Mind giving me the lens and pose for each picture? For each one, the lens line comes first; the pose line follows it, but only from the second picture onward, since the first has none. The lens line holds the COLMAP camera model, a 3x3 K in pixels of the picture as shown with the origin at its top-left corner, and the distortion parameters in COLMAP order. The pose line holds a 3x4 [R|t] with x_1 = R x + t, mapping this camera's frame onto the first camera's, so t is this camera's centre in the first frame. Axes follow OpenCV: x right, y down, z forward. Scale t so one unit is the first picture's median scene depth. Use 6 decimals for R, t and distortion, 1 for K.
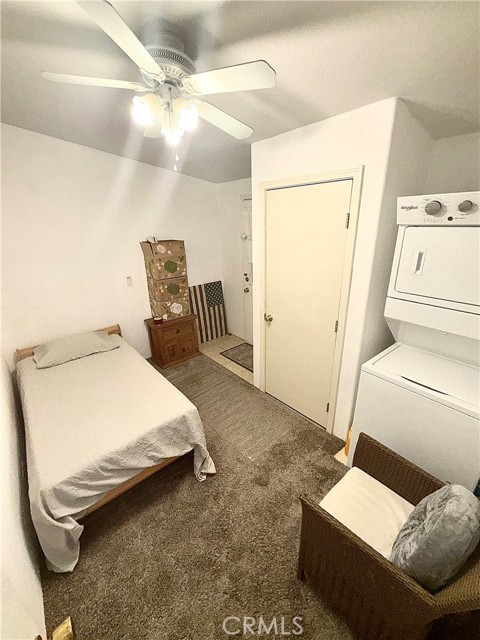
lens RADIAL K [[268.8, 0, 240.0], [0, 268.8, 320.0], [0, 0, 1]] dist [-0.001400, -0.000119]
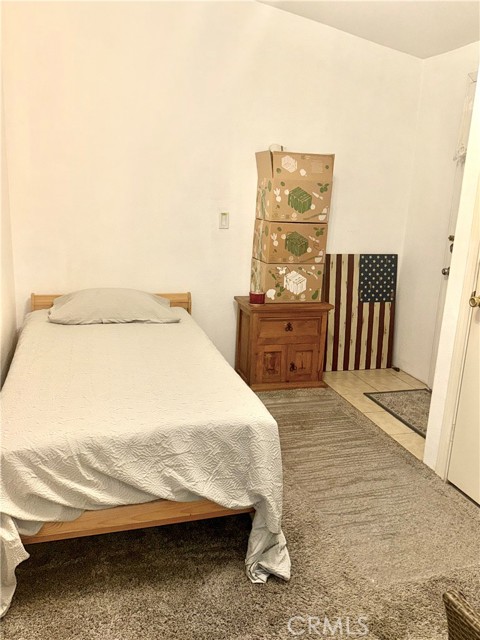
lens RADIAL K [[524.5, 0, 240.0], [0, 524.5, 320.0], [0, 0, 1]] dist [0.103382, -0.164535]
pose [[0.912294, 0.166224, -0.374285, 0.060927], [-0.211310, 0.973929, -0.082523, 0.139144], [0.350810, 0.154375, 0.923635, 0.037108]]
